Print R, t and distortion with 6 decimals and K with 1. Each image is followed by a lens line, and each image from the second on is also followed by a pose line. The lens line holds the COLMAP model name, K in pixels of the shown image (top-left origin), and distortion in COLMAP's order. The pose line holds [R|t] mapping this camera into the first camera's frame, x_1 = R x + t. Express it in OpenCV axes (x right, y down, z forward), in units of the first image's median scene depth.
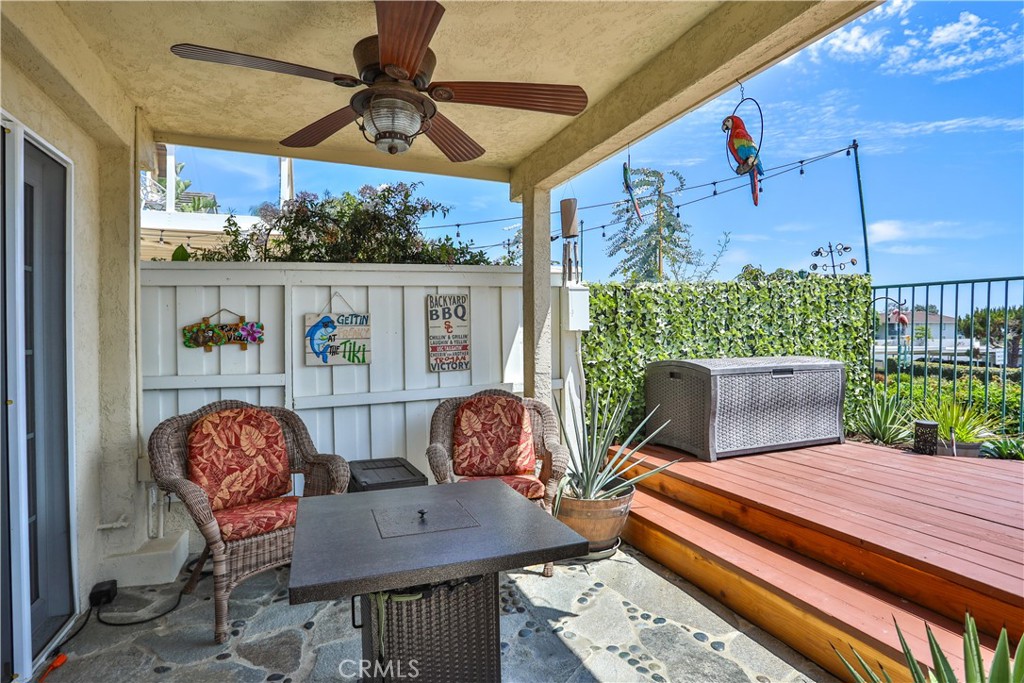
lens RADIAL K [[528.5, 0, 505.2], [0, 528.5, 336.5], [0, 0, 1]] dist [-0.079078, 0.036708]
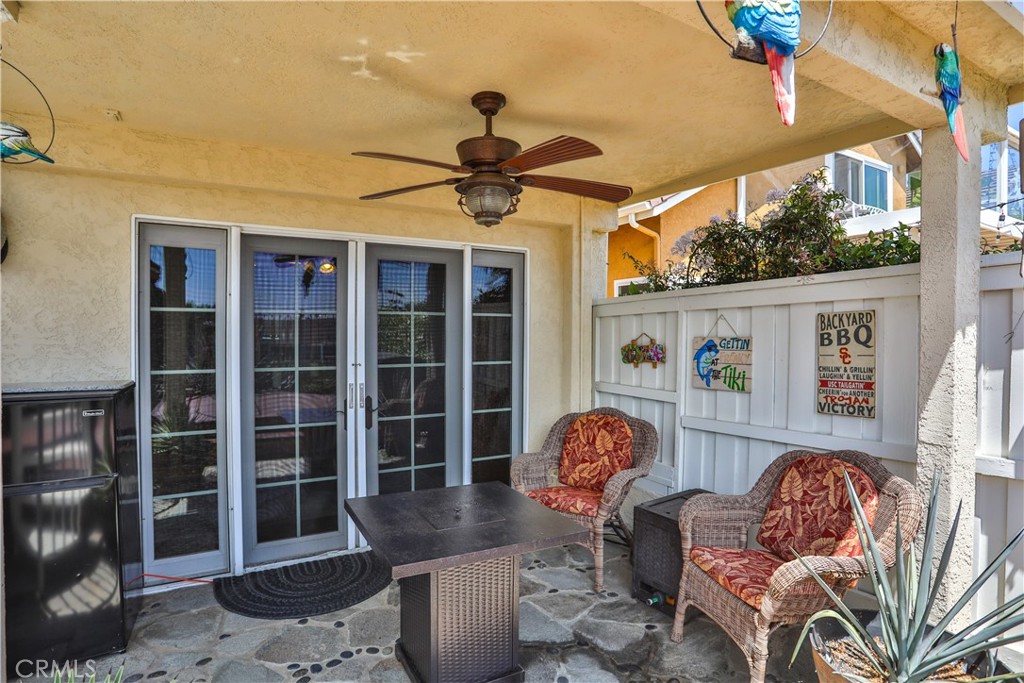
lens RADIAL K [[528.5, 0, 505.2], [0, 528.5, 336.5], [0, 0, 1]] dist [-0.079078, 0.036708]
pose [[0.145835, 0.017382, -0.989156, 0.580488], [-0.006279, 0.999842, 0.016644, -0.058842], [0.989289, 0.003784, 0.145921, 0.466769]]
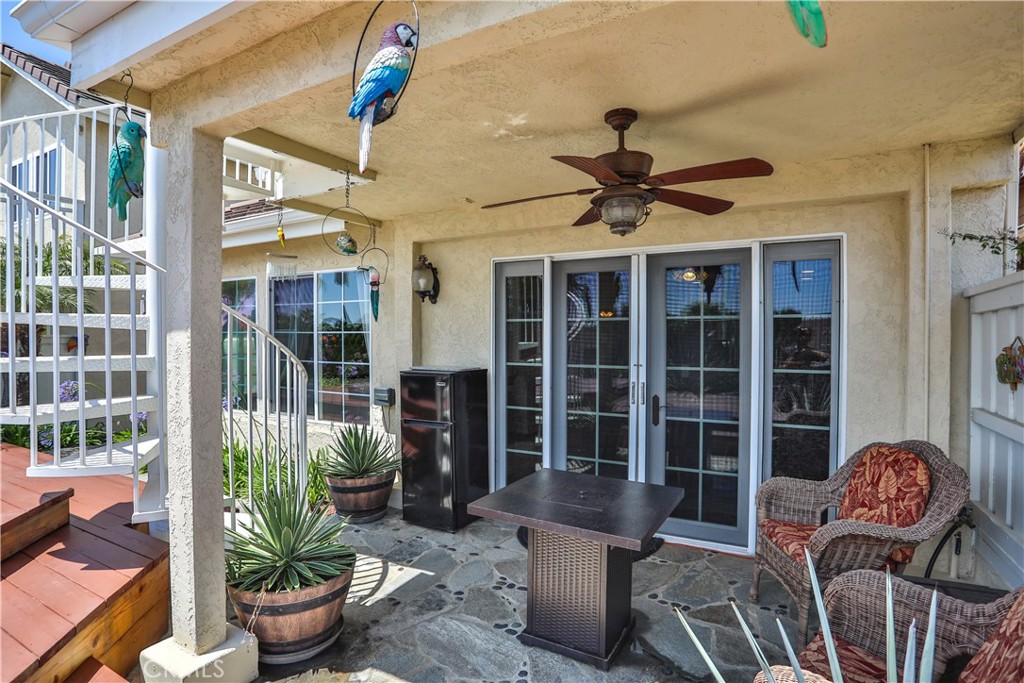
lens RADIAL K [[528.5, 0, 505.2], [0, 528.5, 336.5], [0, 0, 1]] dist [-0.079078, 0.036708]
pose [[-0.761974, 0.007900, -0.647559, 0.487610], [0.003413, 0.999961, 0.008183, -0.057768], [0.647599, 0.004025, -0.761971, 1.003432]]
